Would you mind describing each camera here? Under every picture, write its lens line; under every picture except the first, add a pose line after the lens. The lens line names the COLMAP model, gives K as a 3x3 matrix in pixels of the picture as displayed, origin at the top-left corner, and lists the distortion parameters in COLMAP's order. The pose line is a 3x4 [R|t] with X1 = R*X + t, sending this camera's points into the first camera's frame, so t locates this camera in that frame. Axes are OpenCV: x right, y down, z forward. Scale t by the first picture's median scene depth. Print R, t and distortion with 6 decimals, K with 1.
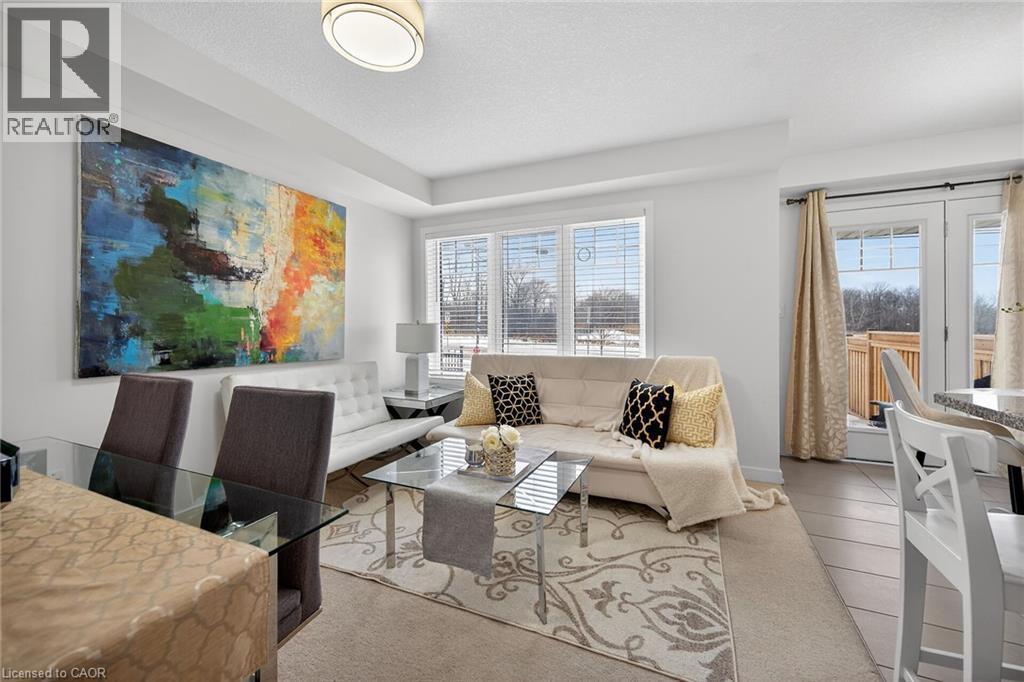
lens RADIAL K [[409.3, 0, 508.0], [0, 409.3, 324.8], [0, 0, 1]] dist [0.002034, 0.000121]
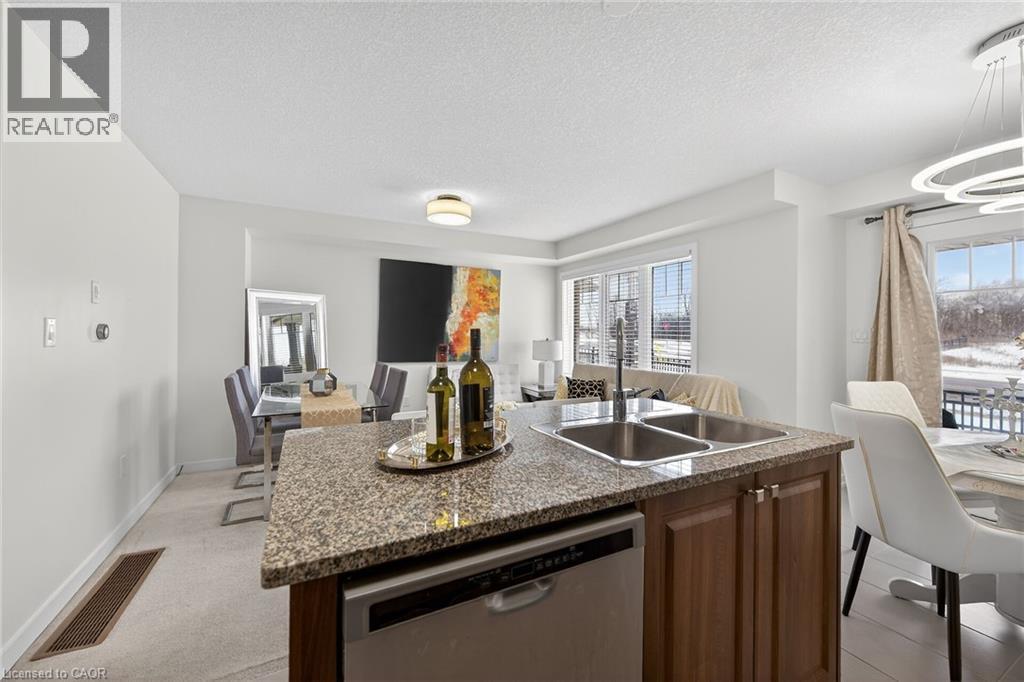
lens RADIAL K [[397.8, 0, 513.2], [0, 397.8, 332.1], [0, 0, 1]] dist [0.000976, -0.000189]
pose [[0.796715, 0.005054, -0.604334, 0.630642], [-0.009287, 0.999949, -0.003881, -0.030500], [0.604283, 0.008705, 0.796722, -0.256680]]
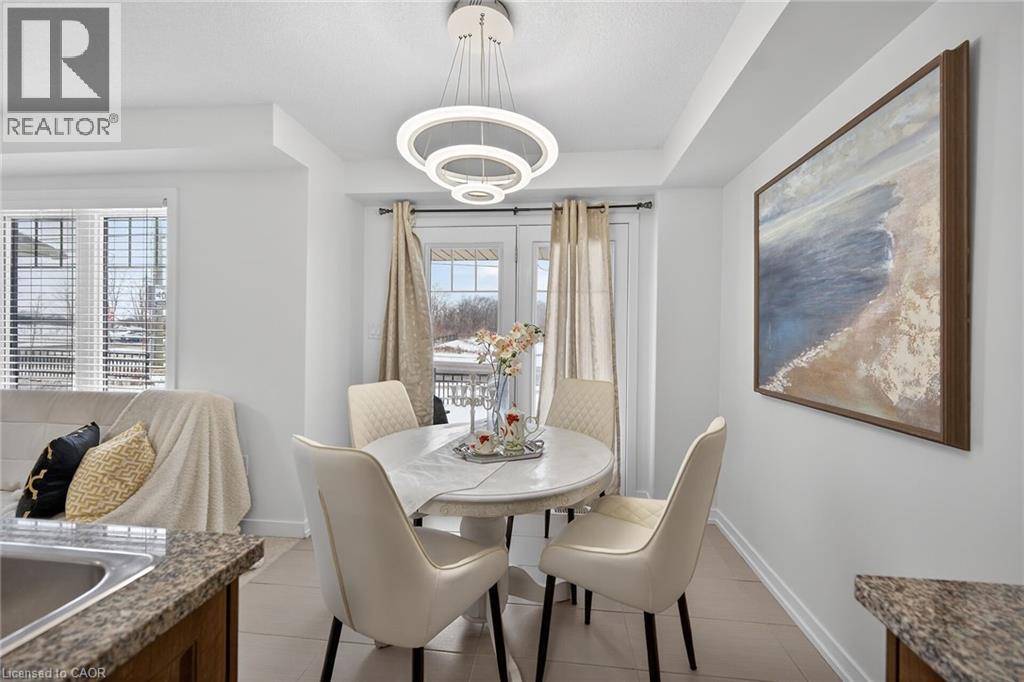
lens RADIAL K [[397.8, 0, 513.2], [0, 397.8, 332.1], [0, 0, 1]] dist [0.000976, -0.000189]
pose [[0.942595, 0.014167, 0.333638, 0.718180], [-0.013421, 0.999900, -0.004539, -0.032074], [-0.333669, -0.000199, 0.942690, 0.069486]]
